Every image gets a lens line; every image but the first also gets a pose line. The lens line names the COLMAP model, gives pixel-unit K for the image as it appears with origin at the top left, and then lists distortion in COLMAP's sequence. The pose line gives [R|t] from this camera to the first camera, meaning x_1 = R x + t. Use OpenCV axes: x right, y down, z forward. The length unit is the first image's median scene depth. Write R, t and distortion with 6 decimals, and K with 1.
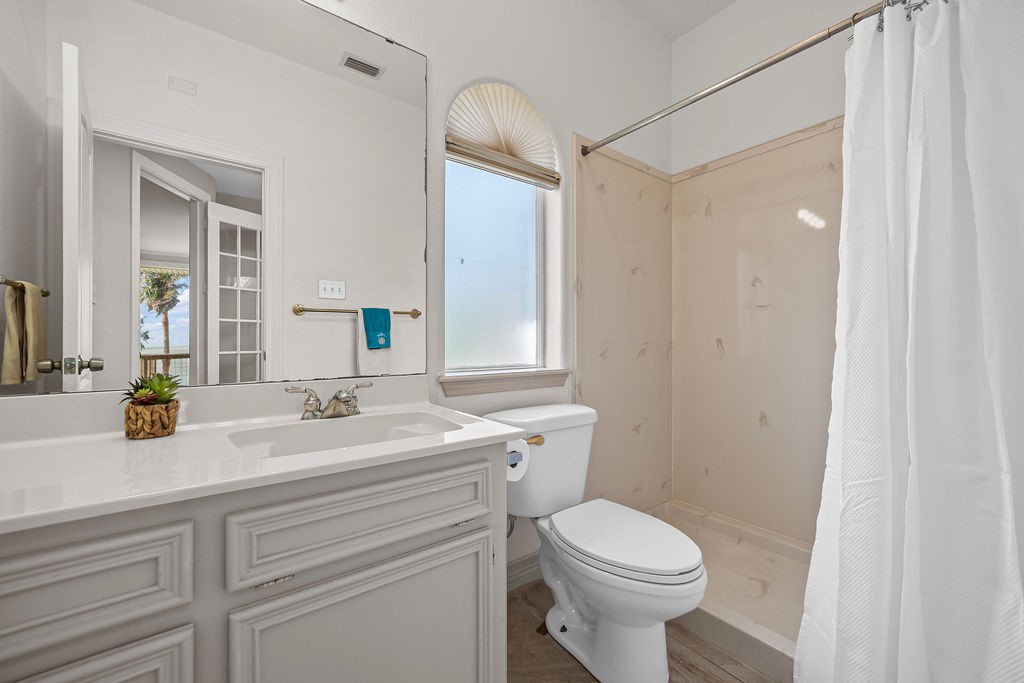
lens RADIAL K [[408.7, 0, 507.5], [0, 408.7, 338.9], [0, 0, 1]] dist [0.000562, 0.000946]
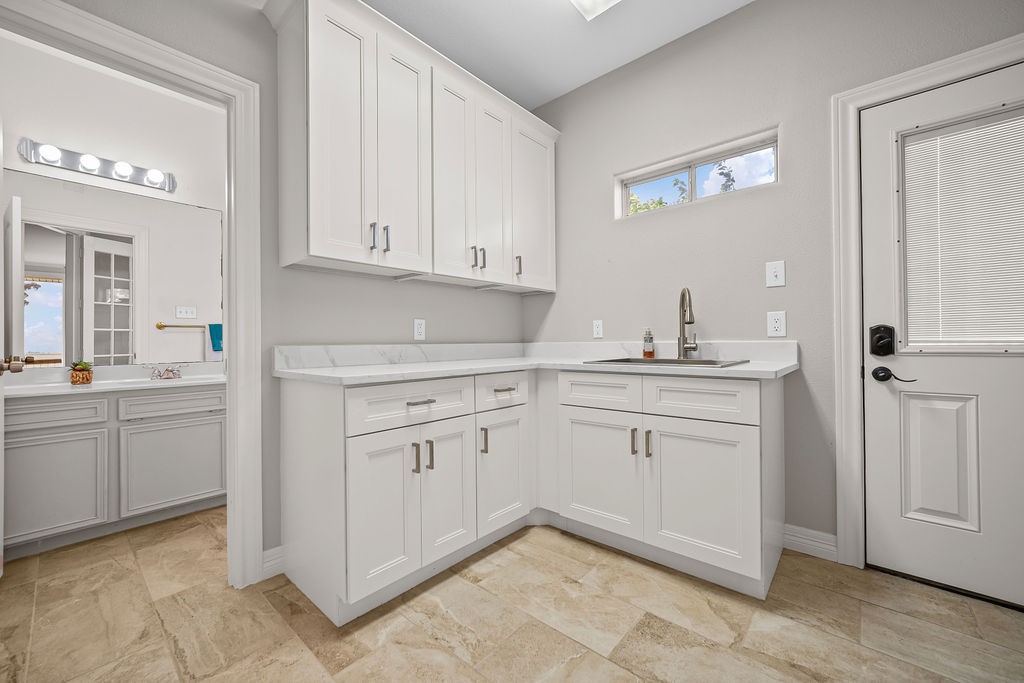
lens RADIAL K [[408.7, 0, 507.5], [0, 408.7, 338.9], [0, 0, 1]] dist [0.000562, 0.000946]
pose [[0.980995, -0.005324, 0.193959, 0.298345], [0.006315, 0.999970, -0.004492, -0.004529], [-0.193929, 0.005631, 0.980999, -0.484008]]
